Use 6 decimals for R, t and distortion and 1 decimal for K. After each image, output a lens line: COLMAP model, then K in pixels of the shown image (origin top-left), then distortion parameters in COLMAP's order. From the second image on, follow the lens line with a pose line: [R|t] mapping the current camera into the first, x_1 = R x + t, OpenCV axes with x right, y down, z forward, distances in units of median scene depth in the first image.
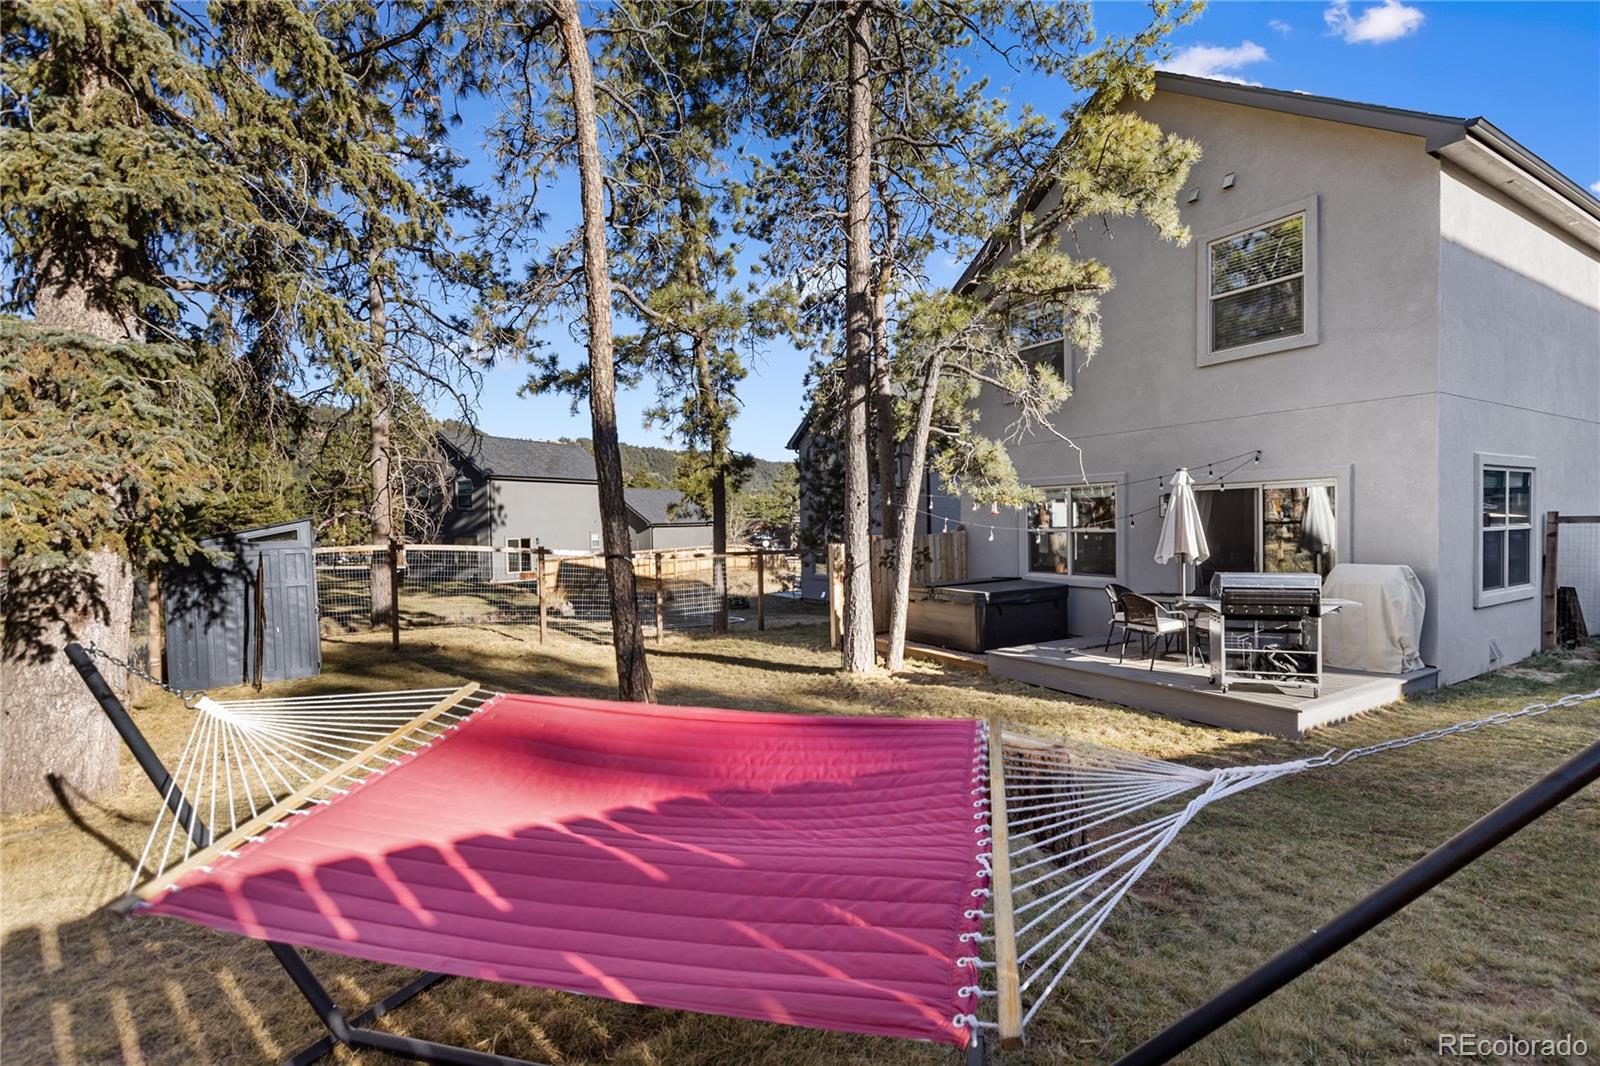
lens RADIAL K [[725.7, 0, 799.1], [0, 725.7, 518.6], [0, 0, 1]] dist [0.001522, -0.000085]
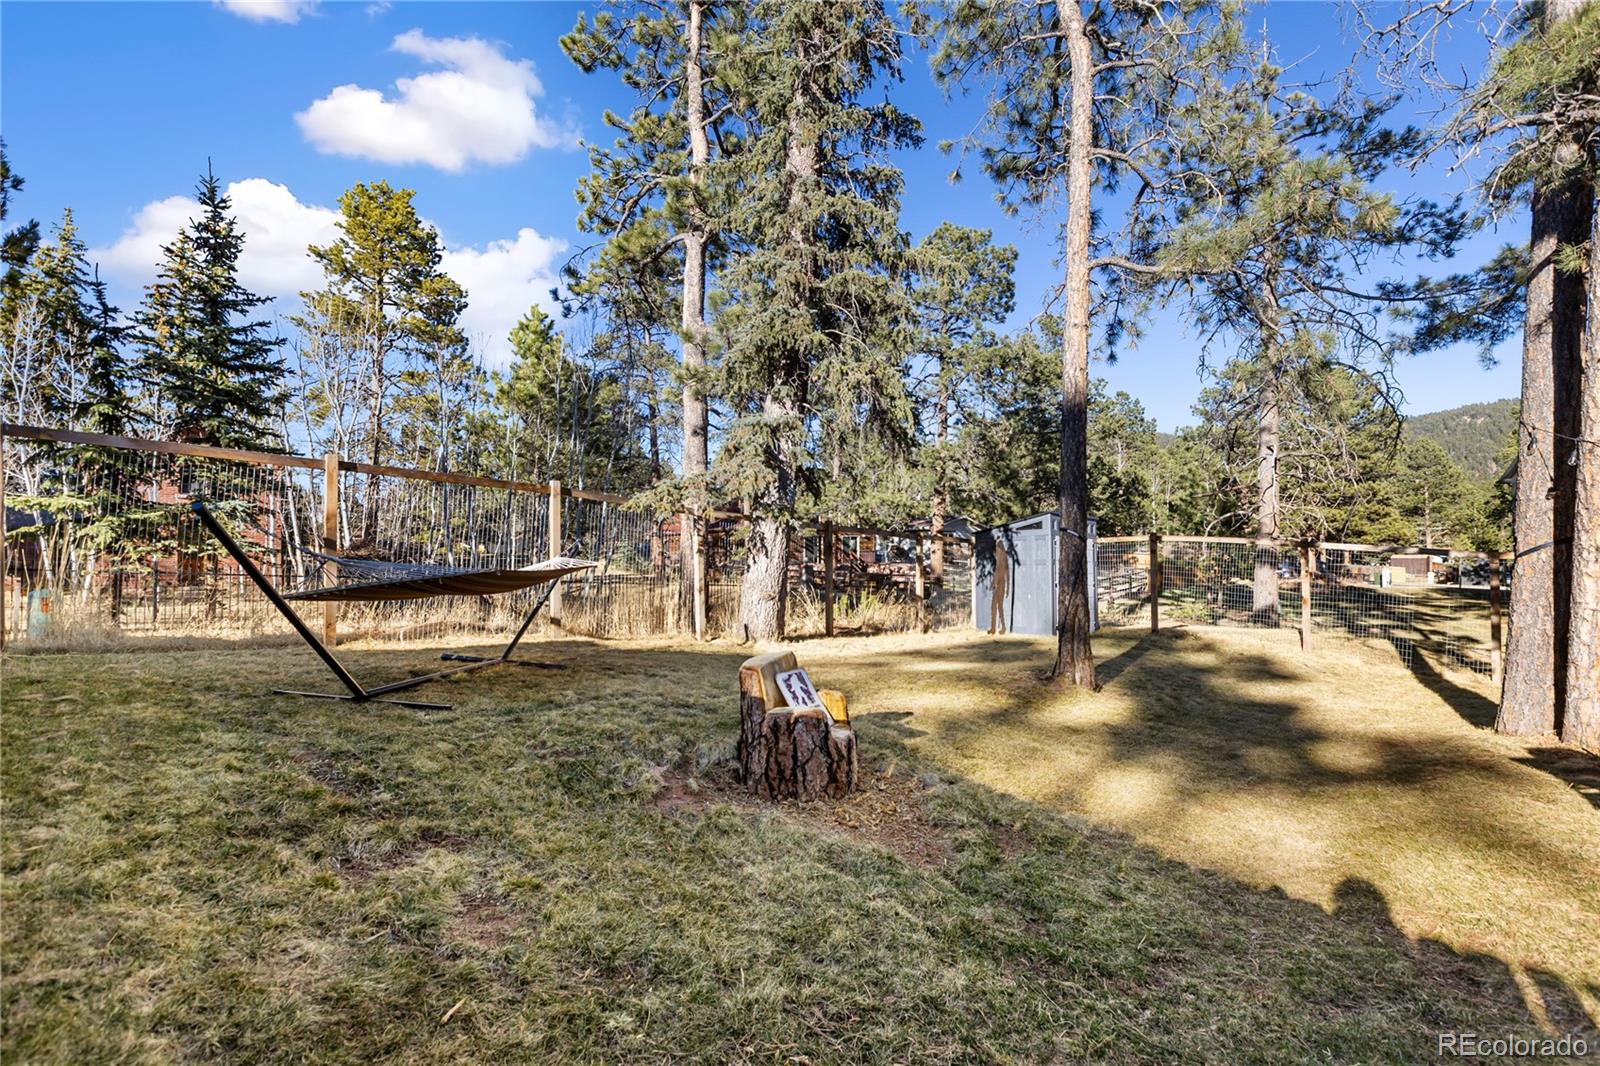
lens RADIAL K [[735.0, 0, 801.6], [0, 735.0, 521.1], [0, 0, 1]] dist [-0.000472, -0.000100]
pose [[0.207627, -0.028943, -0.977780, 0.518294], [0.010279, 0.999572, -0.027405, 0.047898], [0.978154, -0.004360, 0.207836, 0.315748]]
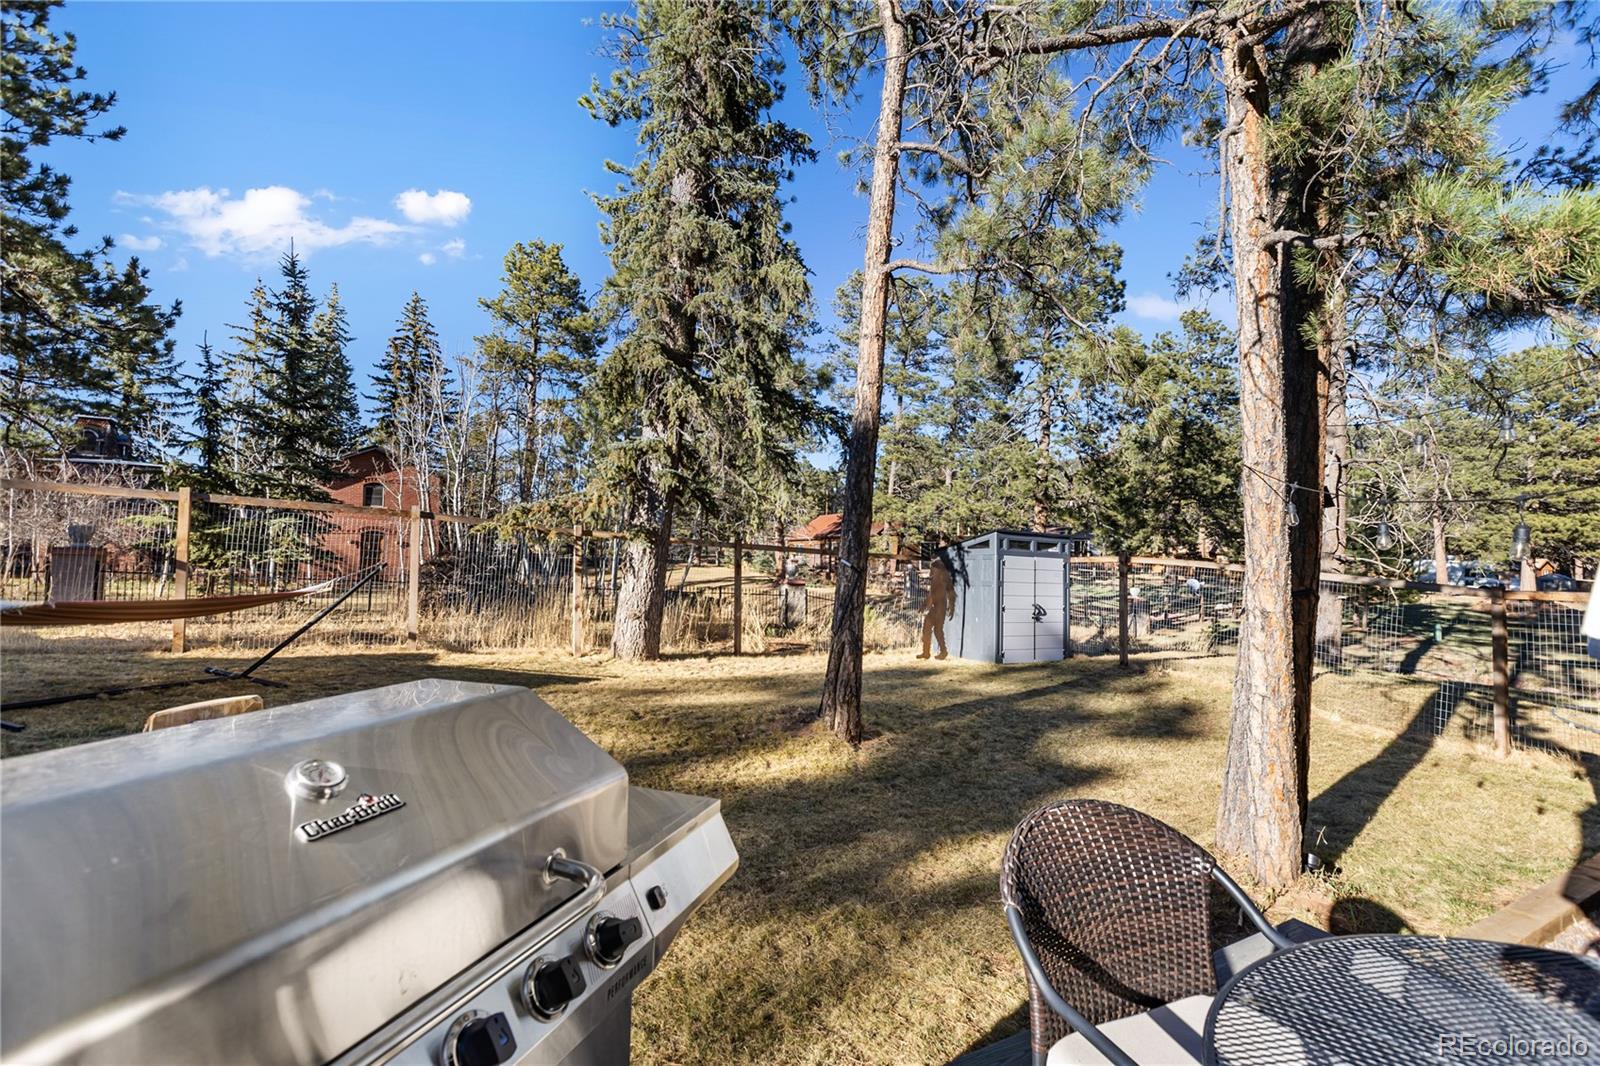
lens RADIAL K [[694.2, 0, 798.6], [0, 694.2, 517.5], [0, 0, 1]] dist [-0.001448, -0.000051]
pose [[-0.031795, -0.040123, -0.998689, 0.494119], [-0.000145, 0.999194, -0.040139, 0.025433], [0.999494, -0.001132, -0.031775, 0.729944]]
